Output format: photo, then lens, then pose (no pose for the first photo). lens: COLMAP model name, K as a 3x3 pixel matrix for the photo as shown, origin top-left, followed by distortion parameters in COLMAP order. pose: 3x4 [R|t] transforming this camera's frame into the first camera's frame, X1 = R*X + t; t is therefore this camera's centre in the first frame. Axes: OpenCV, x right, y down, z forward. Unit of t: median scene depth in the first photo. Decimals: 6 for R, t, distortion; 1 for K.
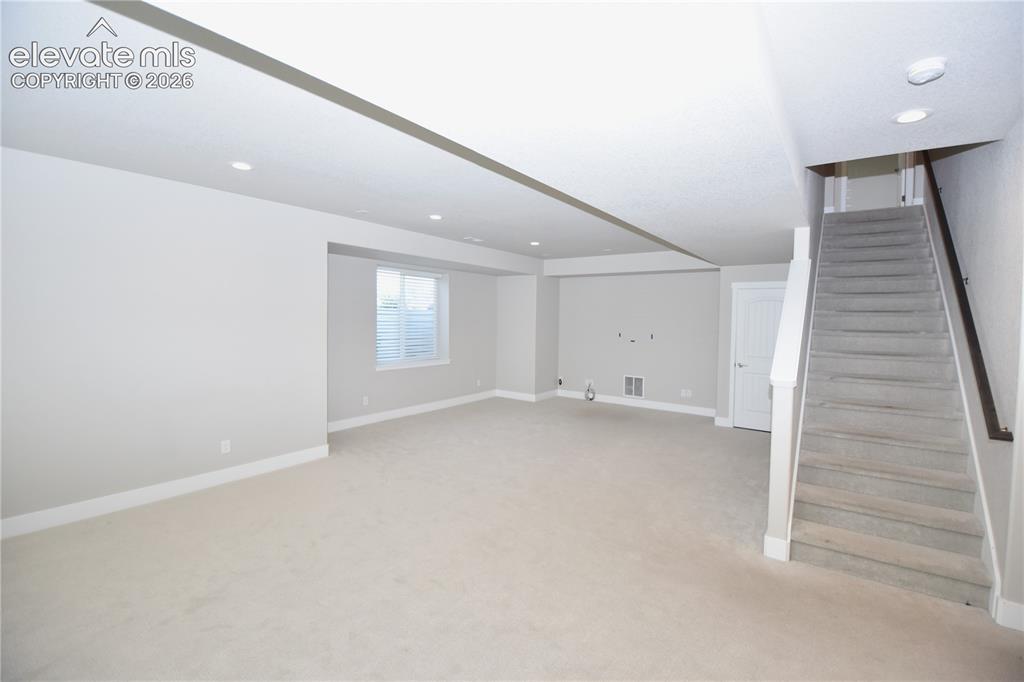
lens RADIAL K [[454.3, 0, 510.7], [0, 454.3, 330.6], [0, 0, 1]] dist [0.023039, -0.029565]
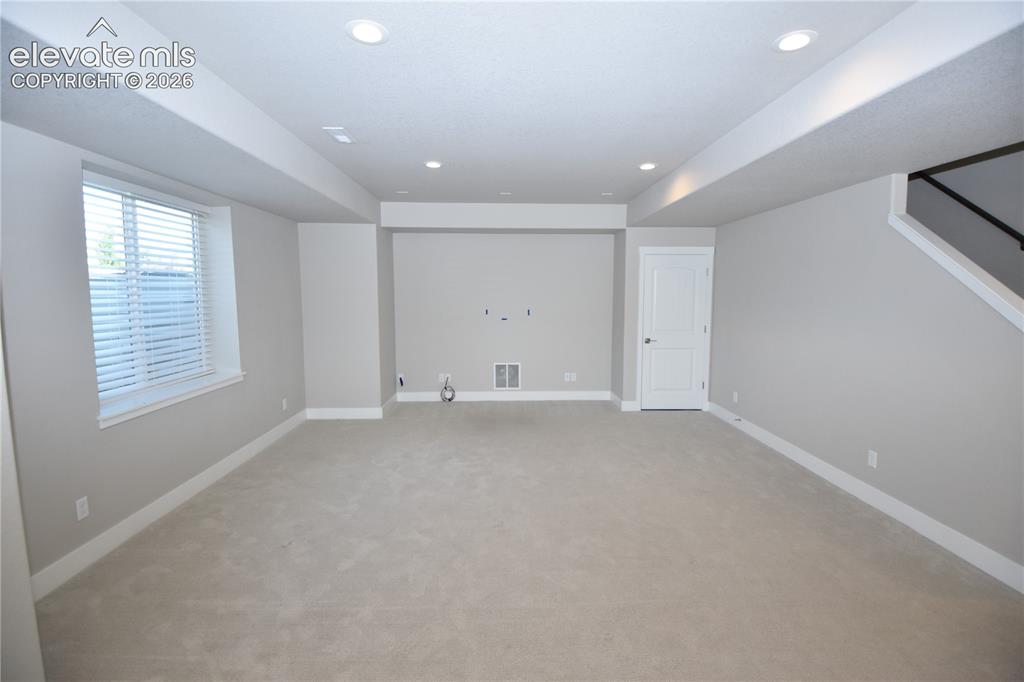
lens RADIAL K [[454.3, 0, 510.7], [0, 454.3, 330.6], [0, 0, 1]] dist [0.023039, -0.029565]
pose [[0.778287, -0.062734, 0.624767, -0.211828], [0.026166, 0.997373, 0.067553, -0.009177], [-0.627363, -0.036228, 0.777884, 0.384097]]
